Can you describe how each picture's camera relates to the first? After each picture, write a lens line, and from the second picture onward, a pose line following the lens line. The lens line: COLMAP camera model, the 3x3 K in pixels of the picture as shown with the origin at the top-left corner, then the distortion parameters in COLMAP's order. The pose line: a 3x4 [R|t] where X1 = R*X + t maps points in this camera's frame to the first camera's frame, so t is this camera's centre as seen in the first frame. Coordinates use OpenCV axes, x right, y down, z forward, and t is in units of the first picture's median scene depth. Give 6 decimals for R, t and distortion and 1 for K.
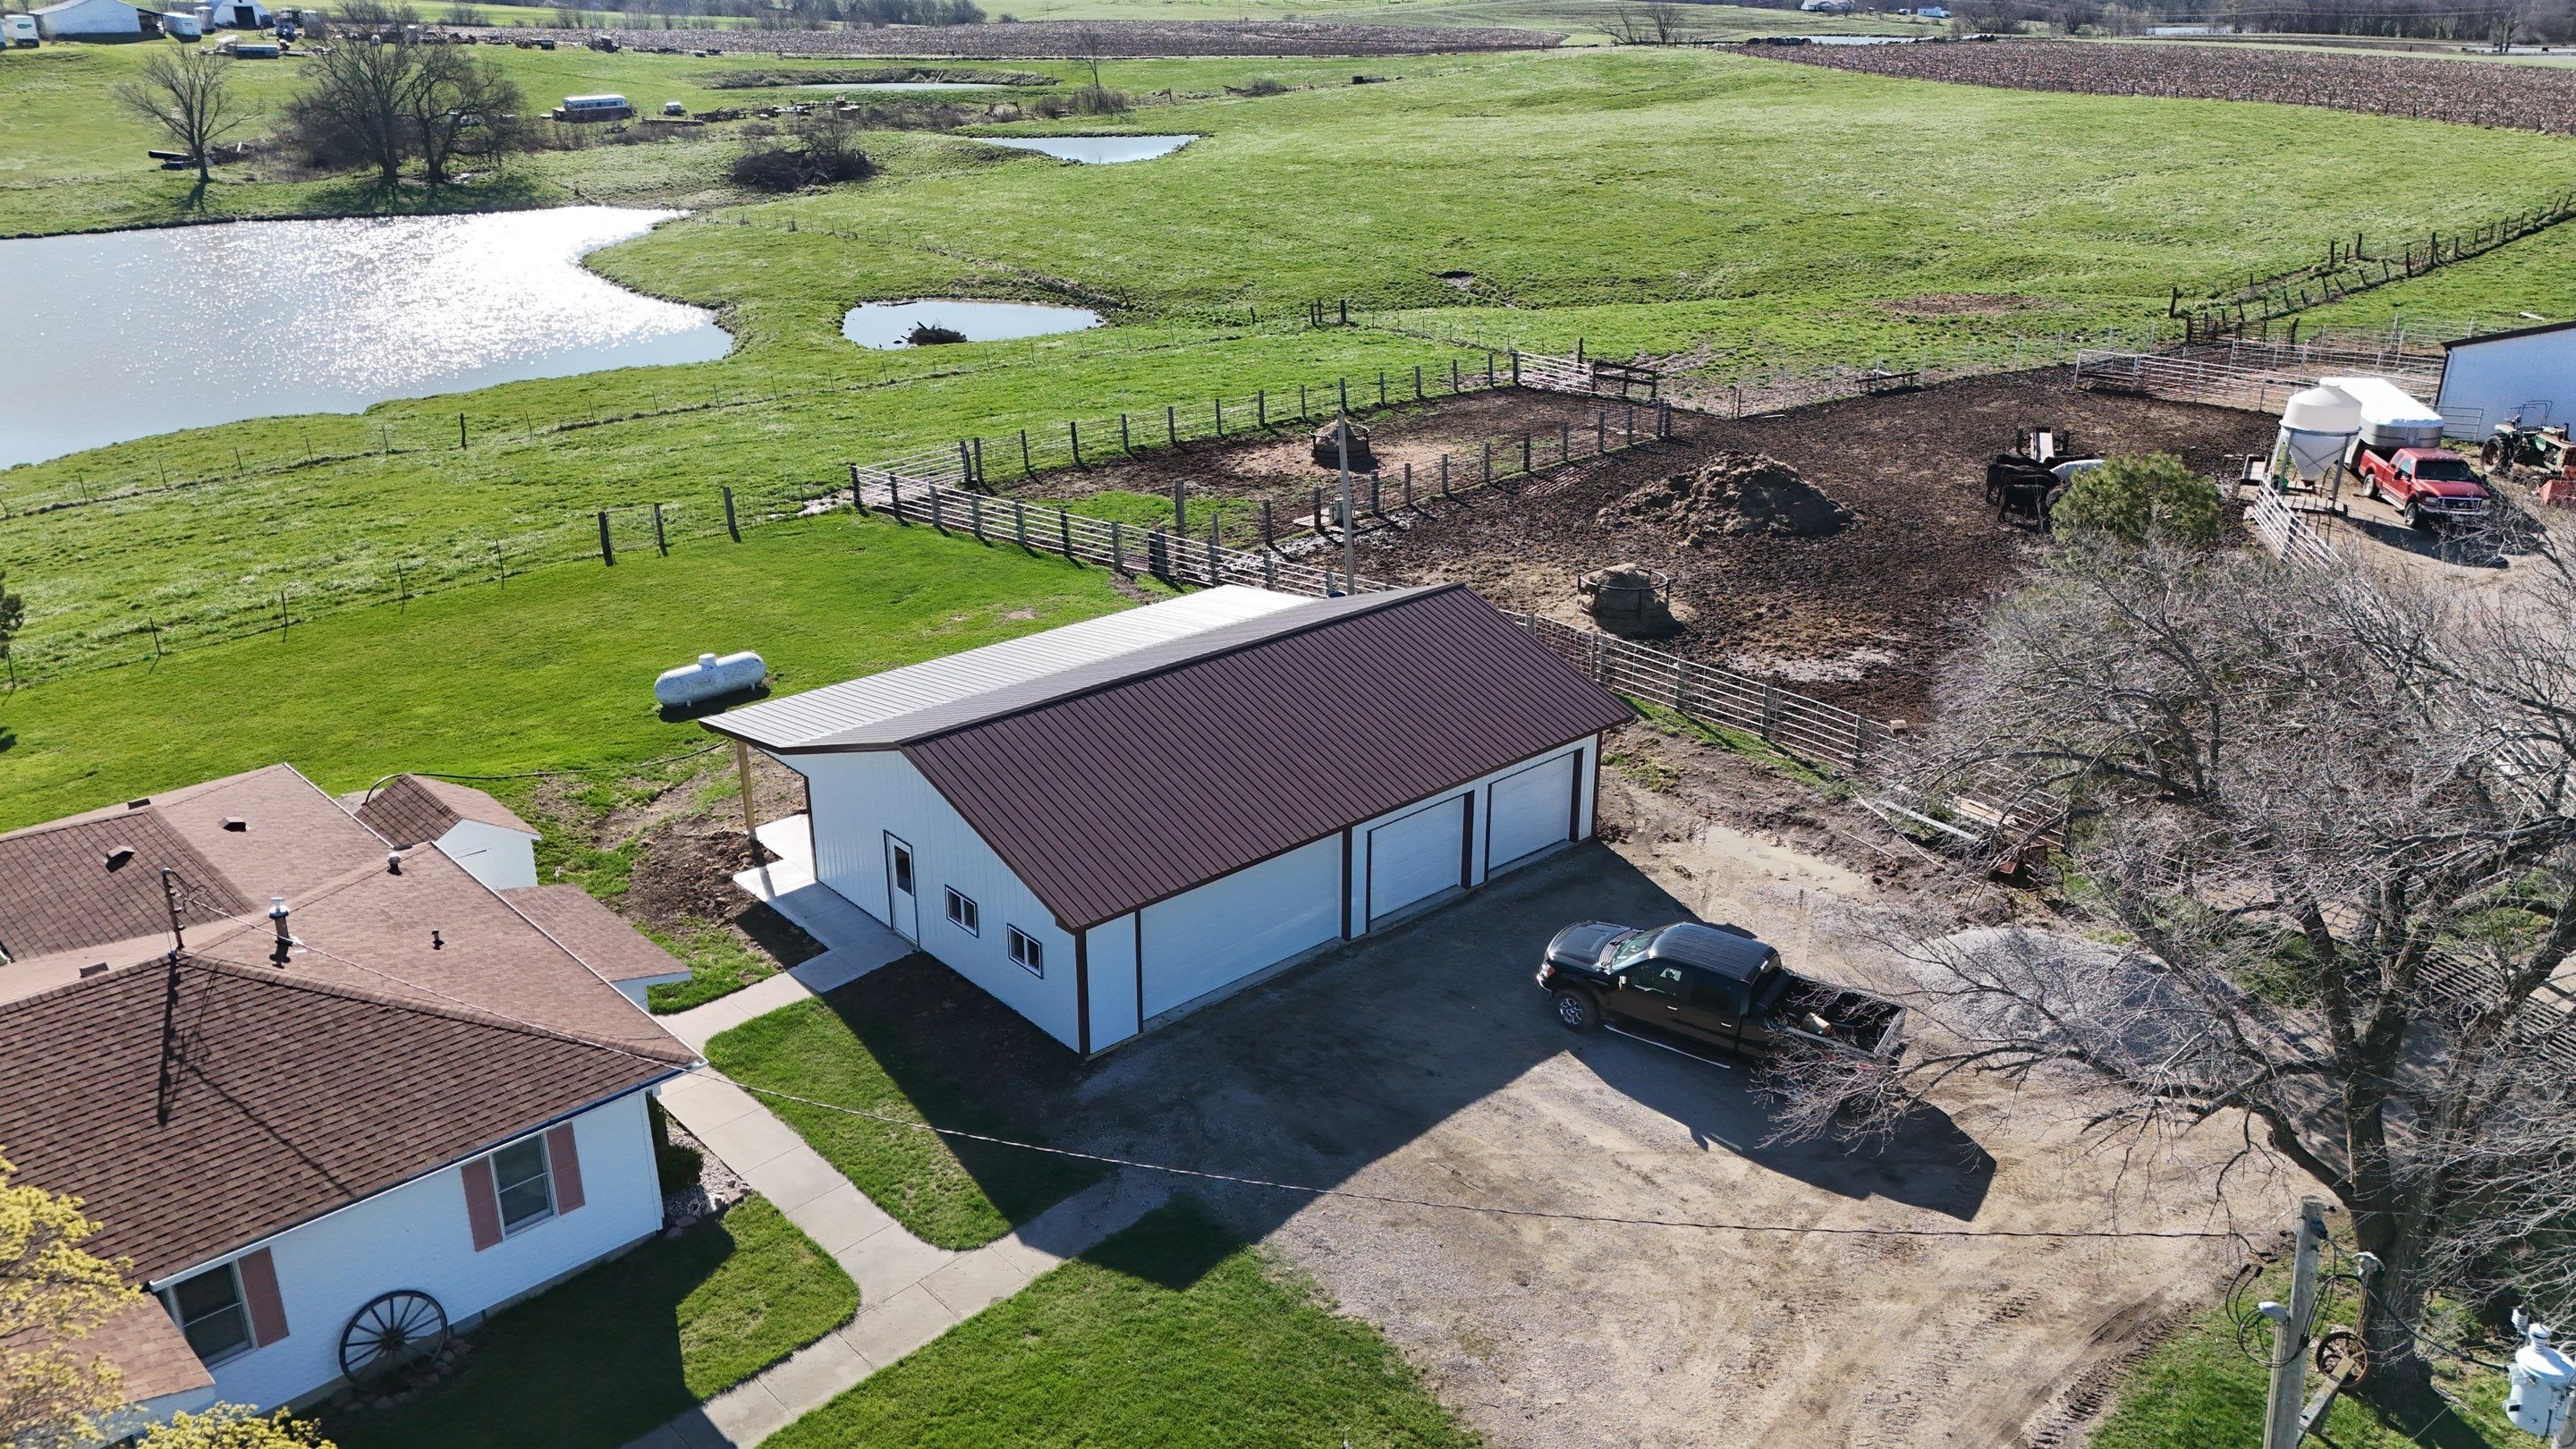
lens RADIAL K [[1899.9, 0, 1288.0], [0, 1899.9, 724.5], [0, 0, 1]] dist [0.081261, -0.074600]
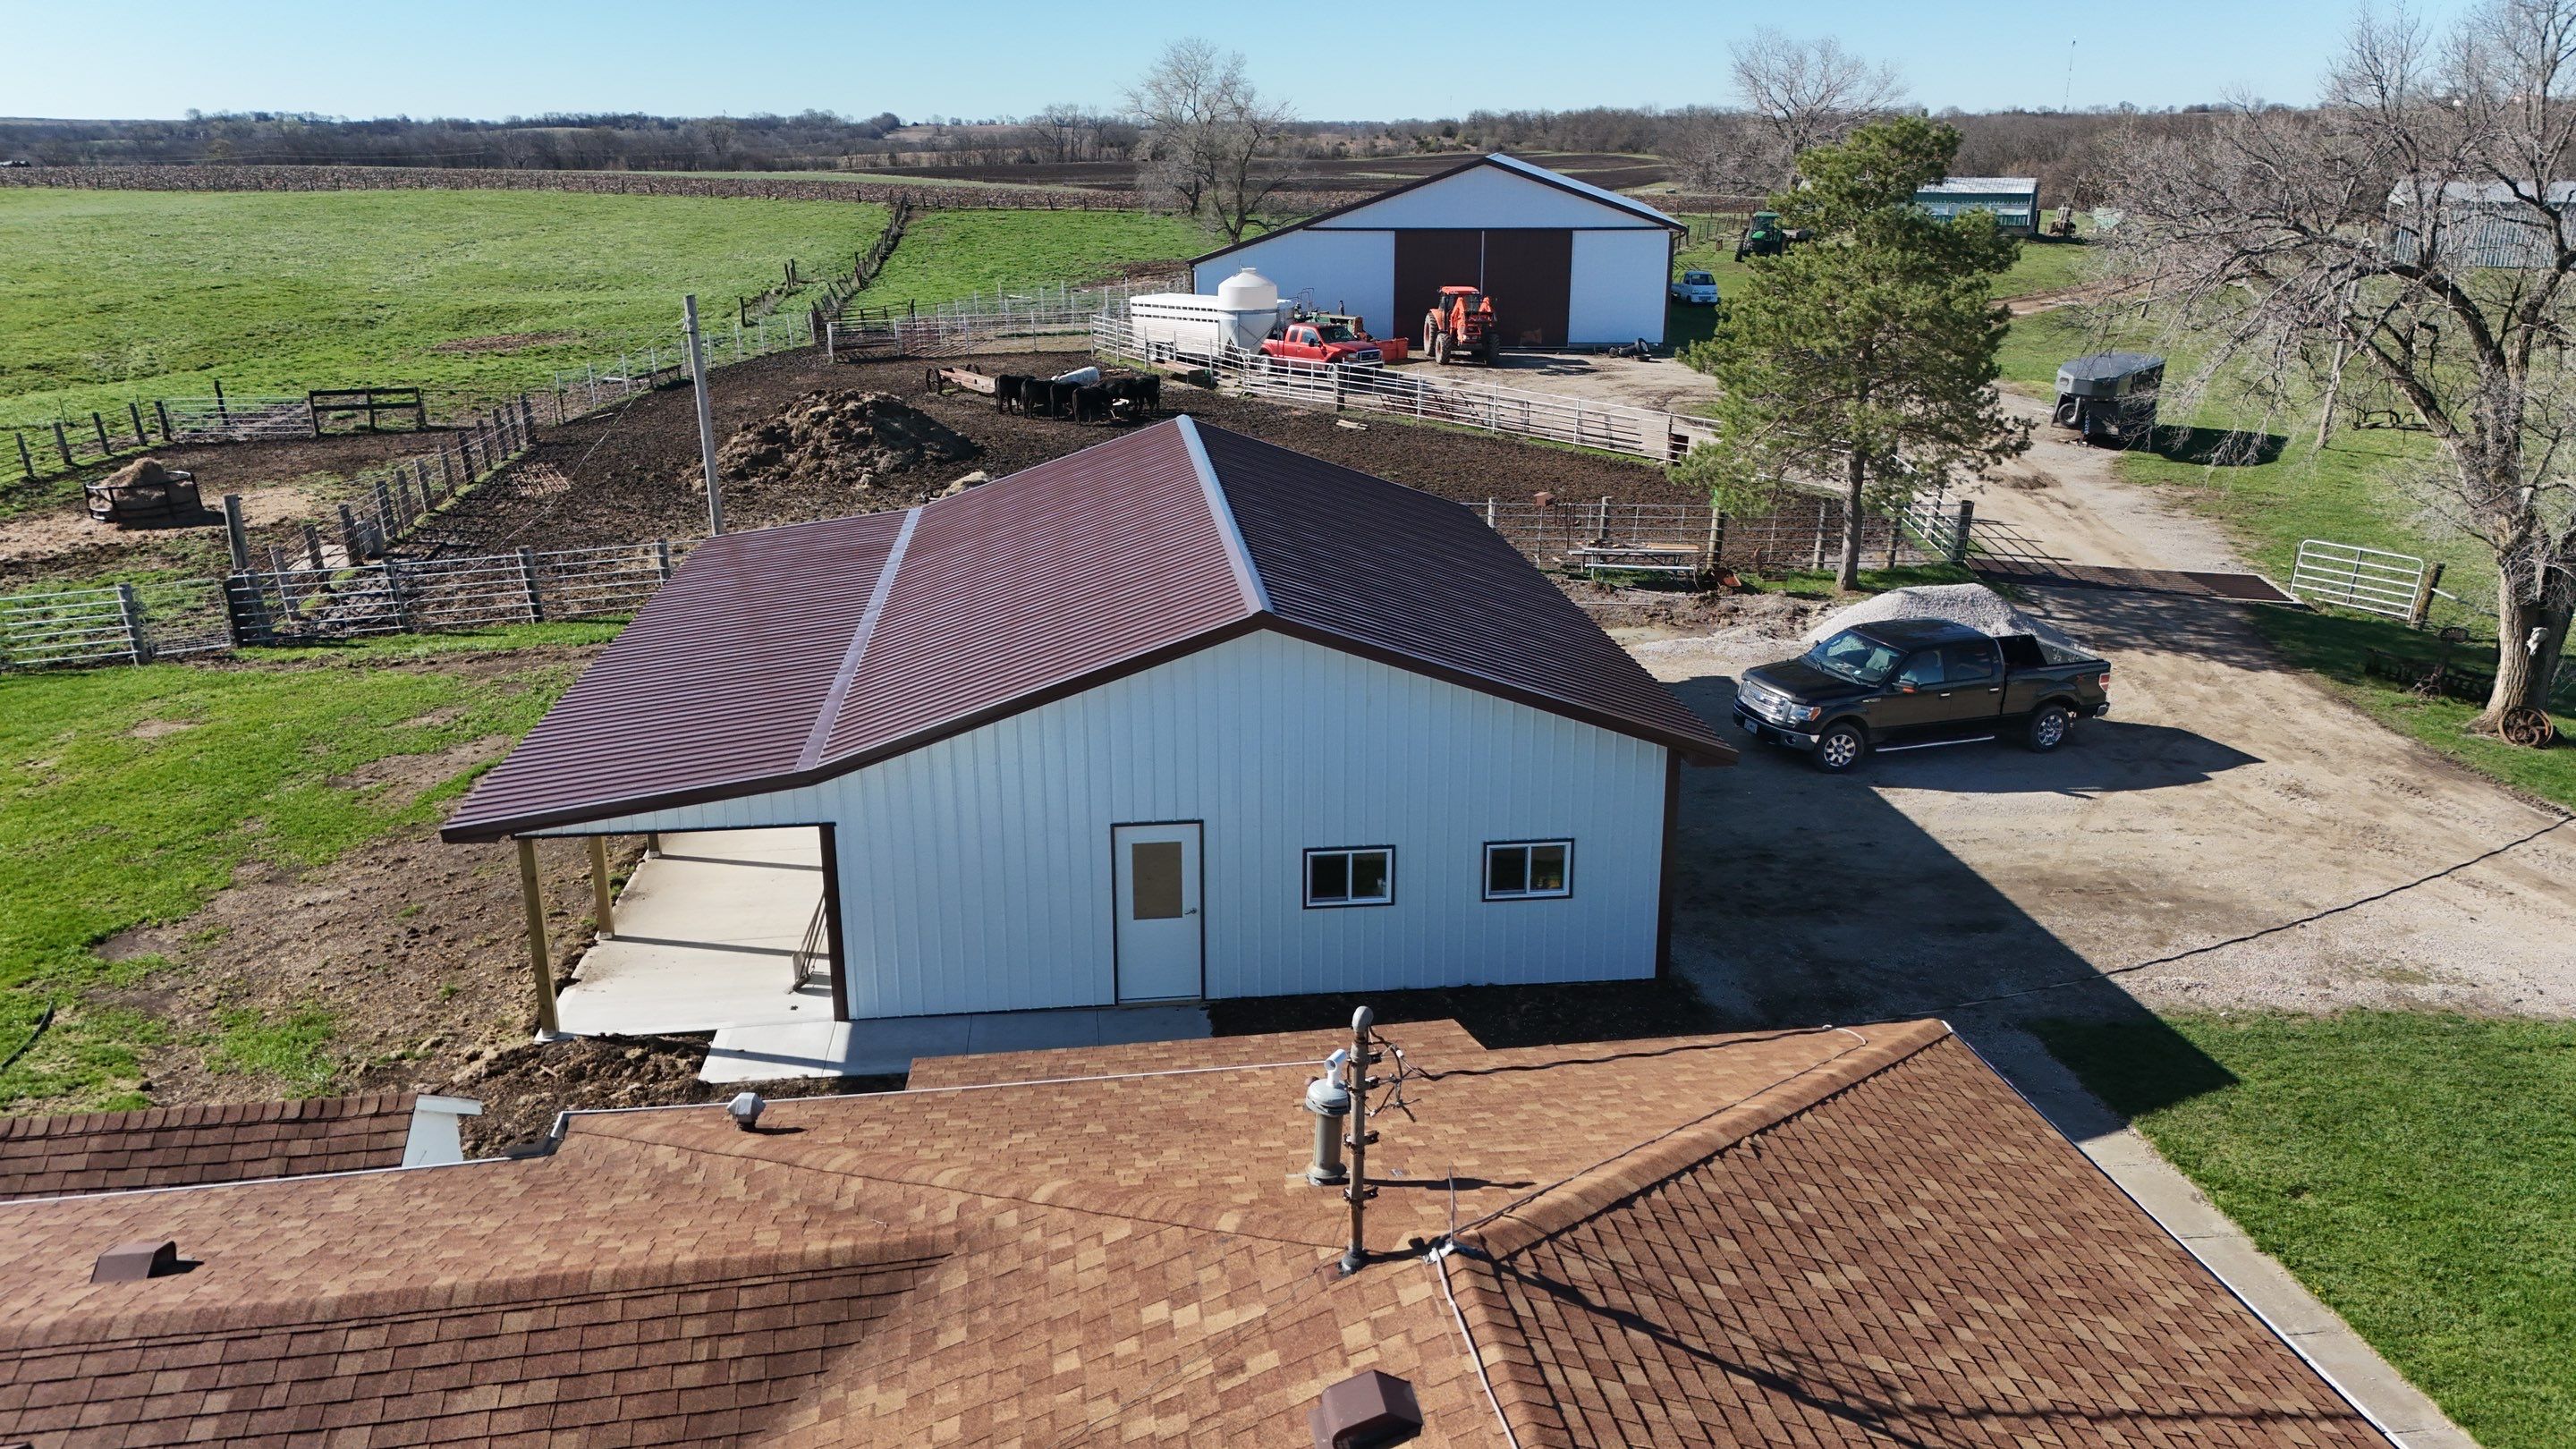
lens RADIAL K [[1899.9, 0, 1288.0], [0, 1899.9, 724.5], [0, 0, 1]] dist [0.081261, -0.074600]
pose [[0.565861, -0.238505, 0.789251, -0.702489], [0.304194, 0.950107, 0.069020, 0.005310], [-0.766334, 0.201029, 0.610180, 0.698557]]
